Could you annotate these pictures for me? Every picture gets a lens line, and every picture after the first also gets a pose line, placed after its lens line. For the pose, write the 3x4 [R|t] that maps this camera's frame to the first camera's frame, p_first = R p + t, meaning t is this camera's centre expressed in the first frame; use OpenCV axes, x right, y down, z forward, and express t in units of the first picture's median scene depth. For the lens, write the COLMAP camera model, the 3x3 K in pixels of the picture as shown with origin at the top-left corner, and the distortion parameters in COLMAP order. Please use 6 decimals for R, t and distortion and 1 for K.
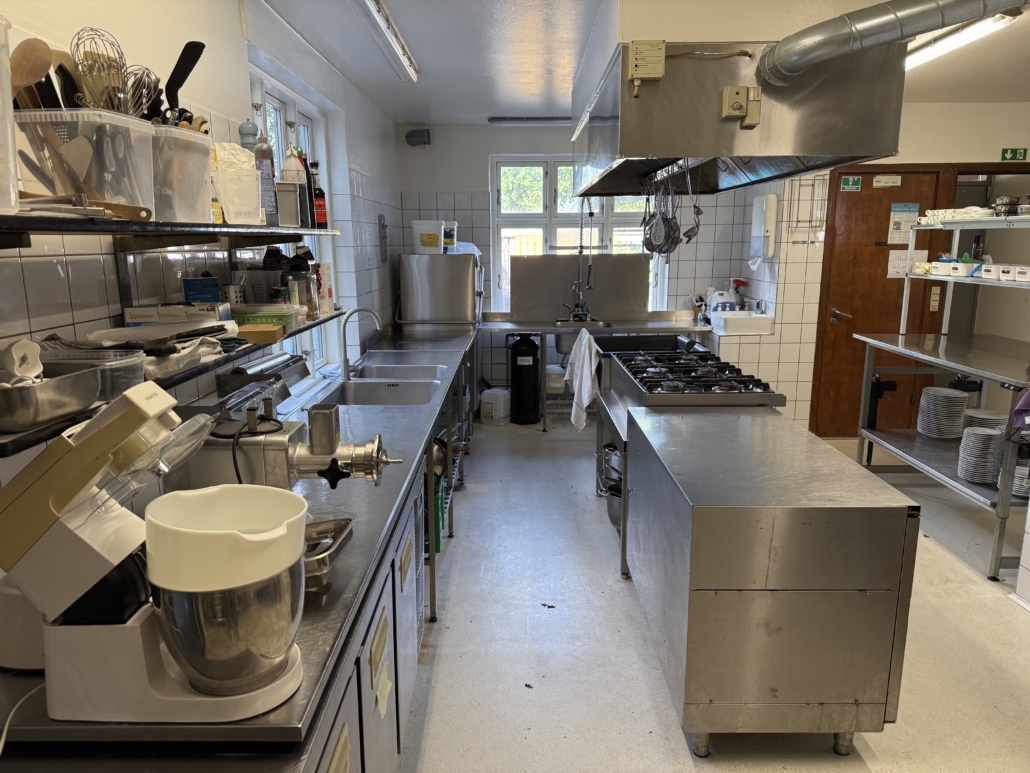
lens RADIAL K [[727.6, 0, 515.0], [0, 727.6, 386.5], [0, 0, 1]] dist [0.060483, -0.076477]
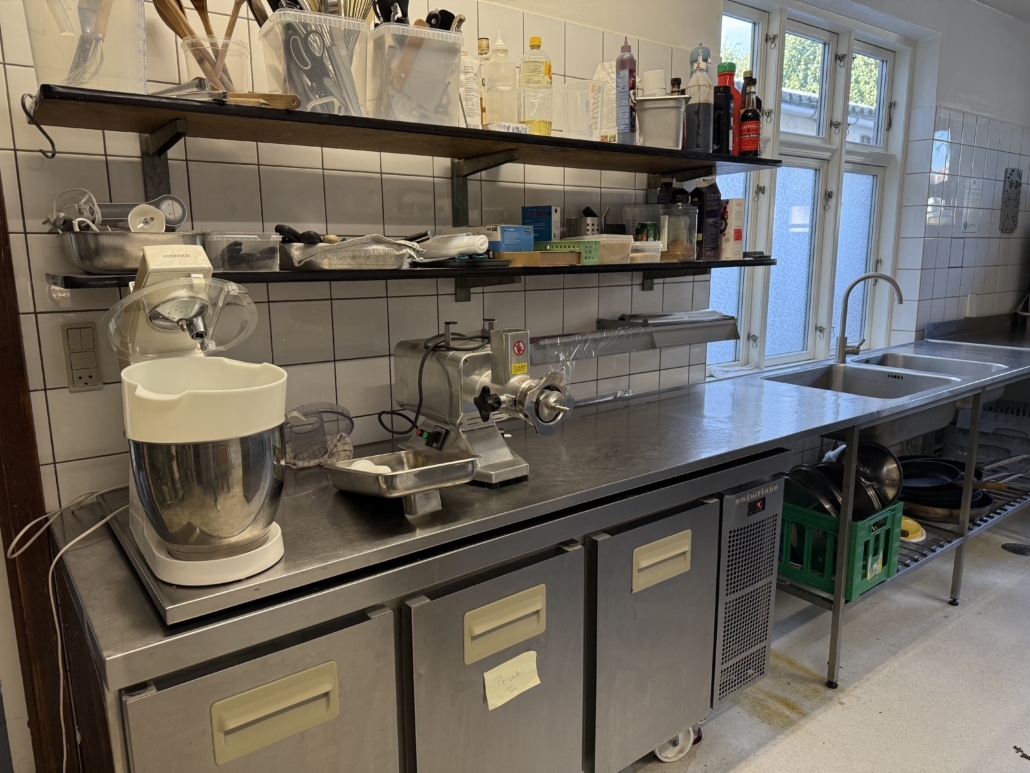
lens RADIAL K [[727.6, 0, 515.0], [0, 727.6, 386.5], [0, 0, 1]] dist [0.060483, -0.076477]
pose [[0.605698, 0.147693, -0.781867, 0.233160], [-0.151750, 0.986028, 0.068701, 0.018411], [0.781090, 0.077037, 0.619648, 0.266204]]
